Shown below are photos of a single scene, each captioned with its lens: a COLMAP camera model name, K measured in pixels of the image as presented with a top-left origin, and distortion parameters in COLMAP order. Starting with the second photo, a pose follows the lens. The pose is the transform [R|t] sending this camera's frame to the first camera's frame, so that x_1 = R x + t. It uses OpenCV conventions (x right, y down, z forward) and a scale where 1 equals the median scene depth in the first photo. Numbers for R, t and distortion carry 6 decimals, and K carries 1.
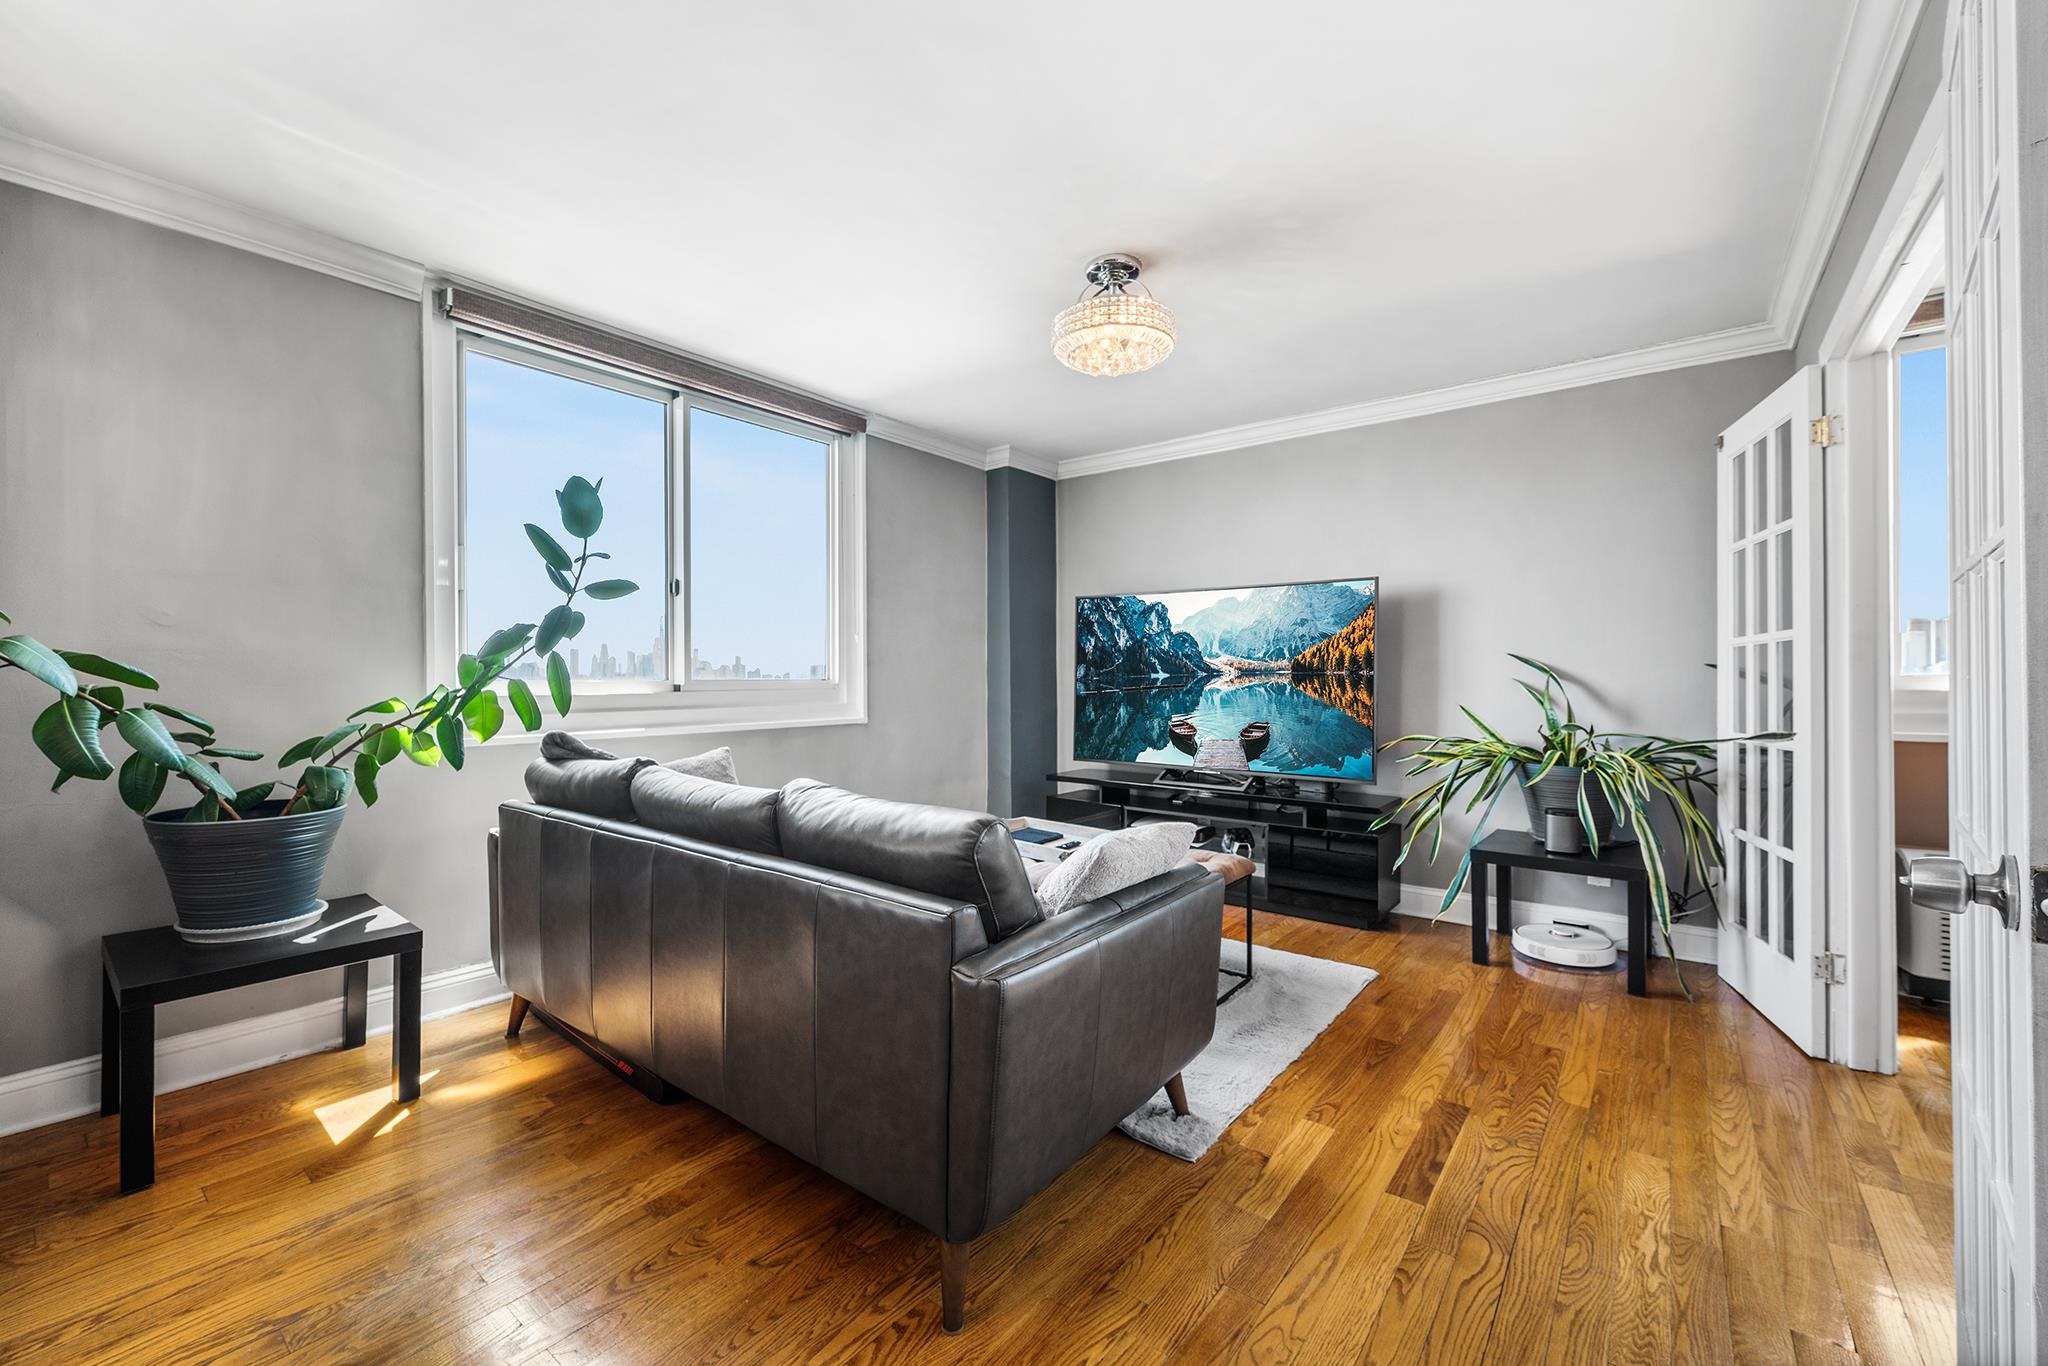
lens RADIAL K [[832.8, 0, 1026.5], [0, 832.8, 674.7], [0, 0, 1]] dist [0.001170, 0.000227]
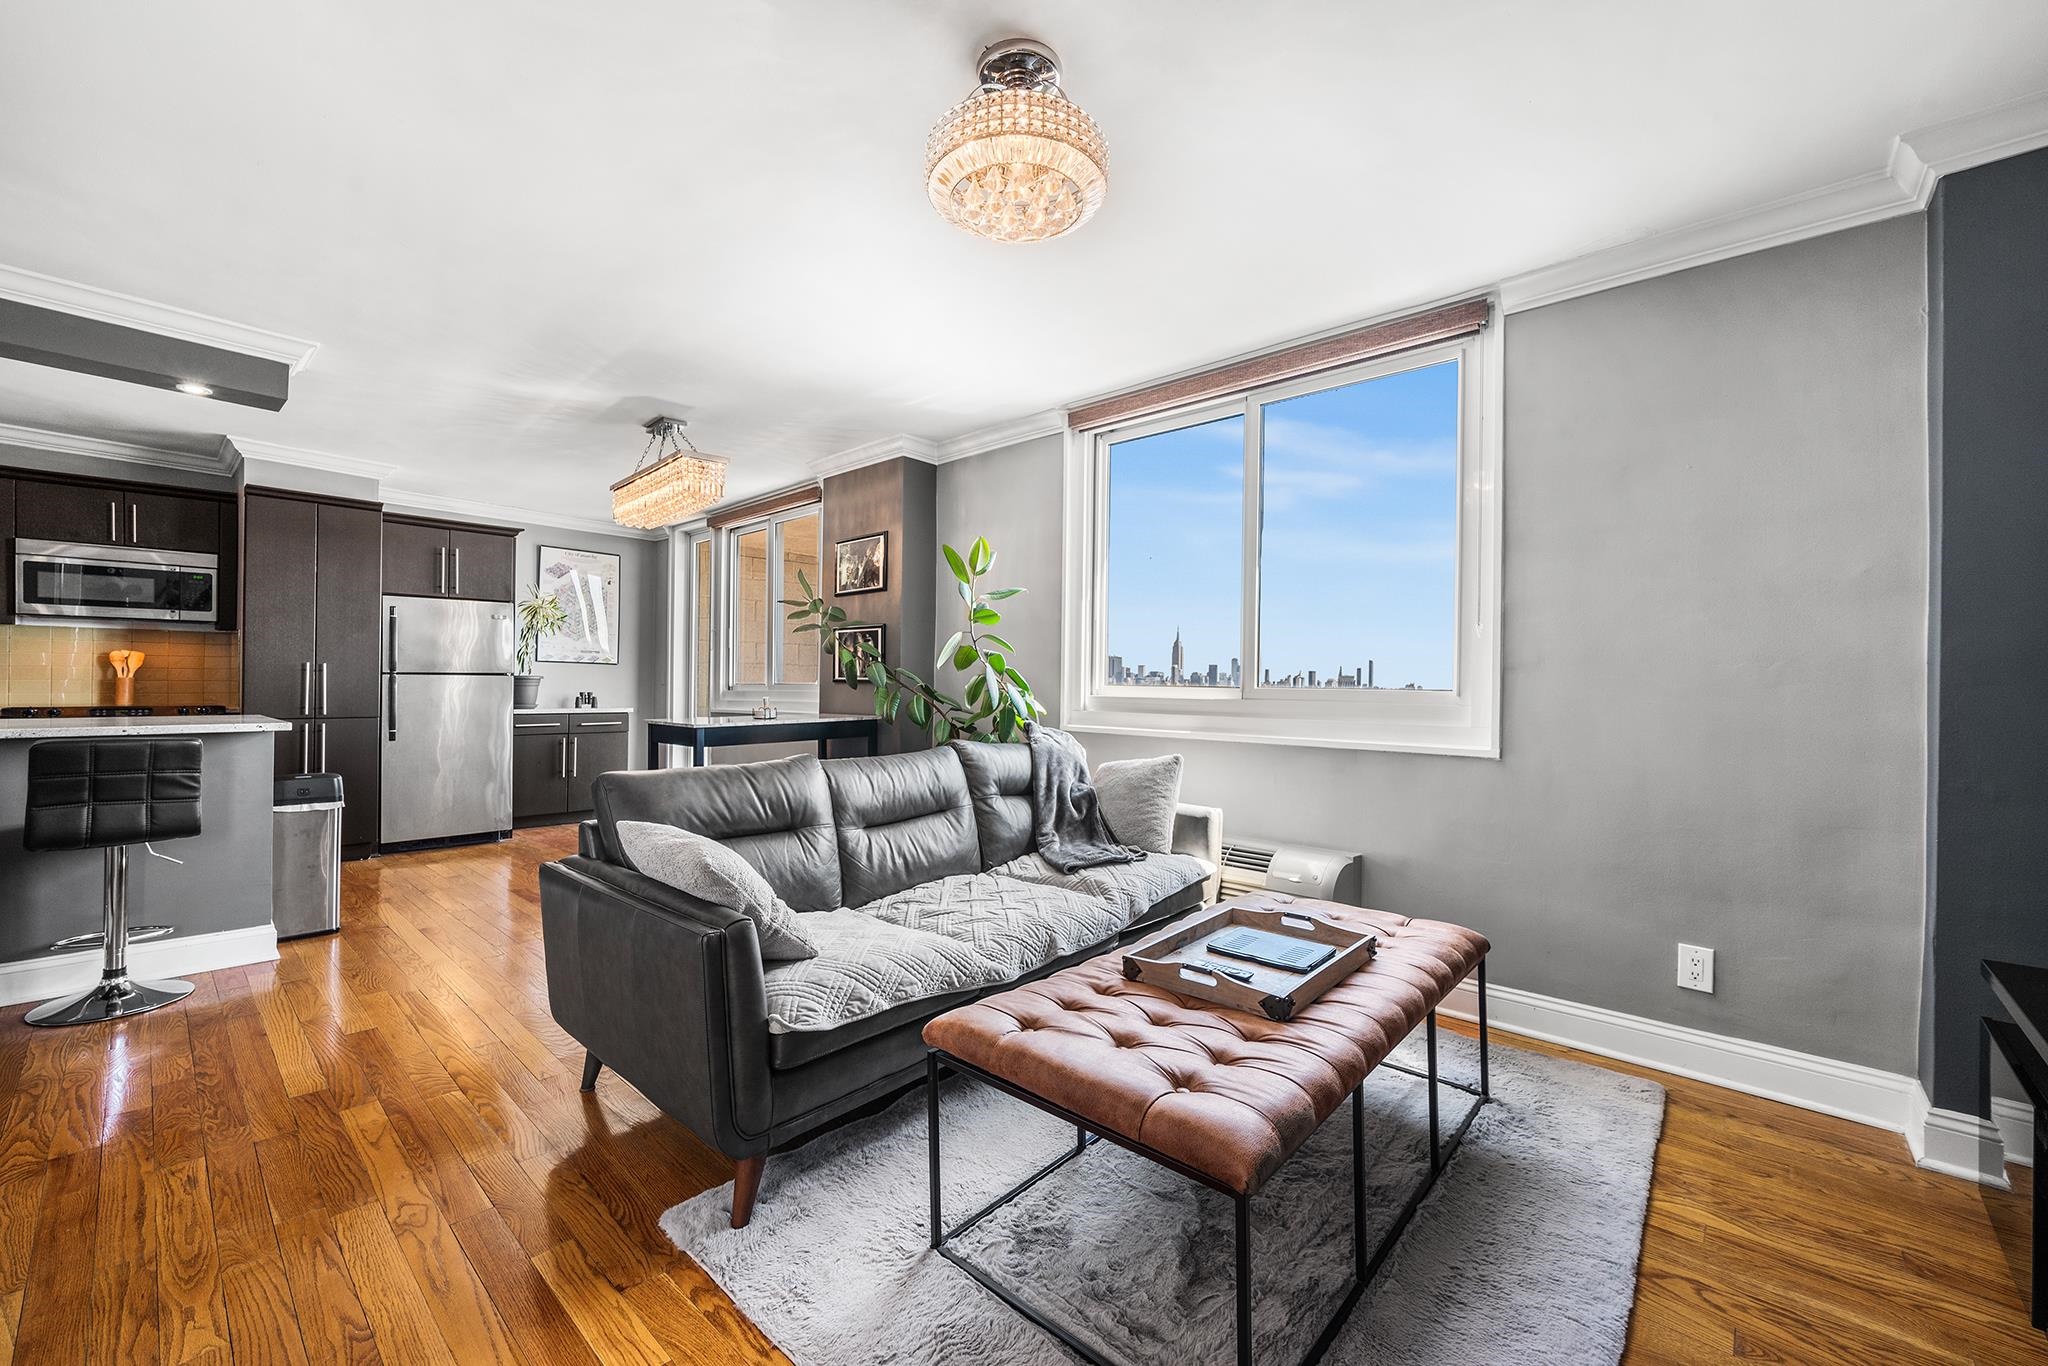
lens RADIAL K [[832.8, 0, 1026.5], [0, 832.8, 674.7], [0, 0, 1]] dist [0.001170, 0.000227]
pose [[-0.095582, -0.009071, -0.995380, 0.963089], [-0.005821, 0.999946, -0.008554, -0.000377], [0.995405, 0.004976, -0.095630, 1.341279]]
